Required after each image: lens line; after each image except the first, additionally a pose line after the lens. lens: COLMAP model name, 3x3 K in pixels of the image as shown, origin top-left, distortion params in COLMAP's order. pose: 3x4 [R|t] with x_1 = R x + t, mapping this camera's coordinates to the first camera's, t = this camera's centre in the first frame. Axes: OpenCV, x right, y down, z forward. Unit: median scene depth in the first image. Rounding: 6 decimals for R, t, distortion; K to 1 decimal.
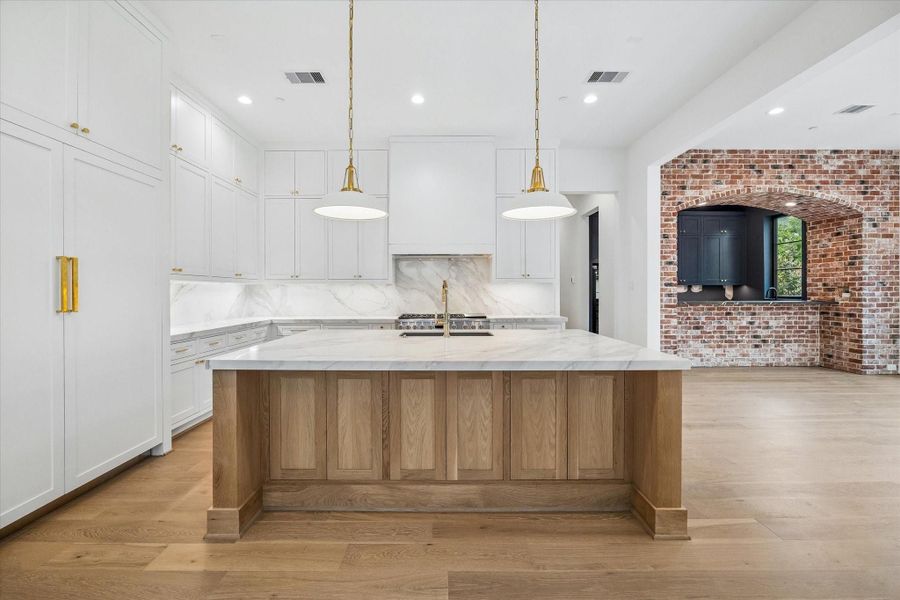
lens RADIAL K [[375.6, 0, 448.9], [0, 375.6, 292.6], [0, 0, 1]] dist [-0.009140, -0.000156]
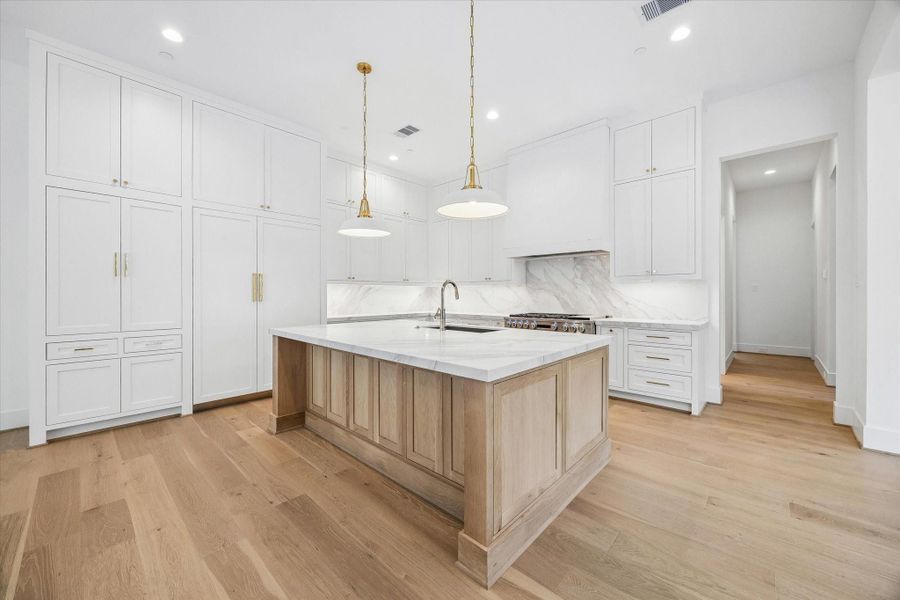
lens RADIAL K [[344.4, 0, 451.2], [0, 344.4, 295.0], [0, 0, 1]] dist [-0.002330, 0.000016]
pose [[0.732642, 0.003372, -0.680606, 0.957882], [-0.002644, 0.999994, 0.002108, 0.012032], [0.680609, 0.000256, 0.732647, 0.340452]]
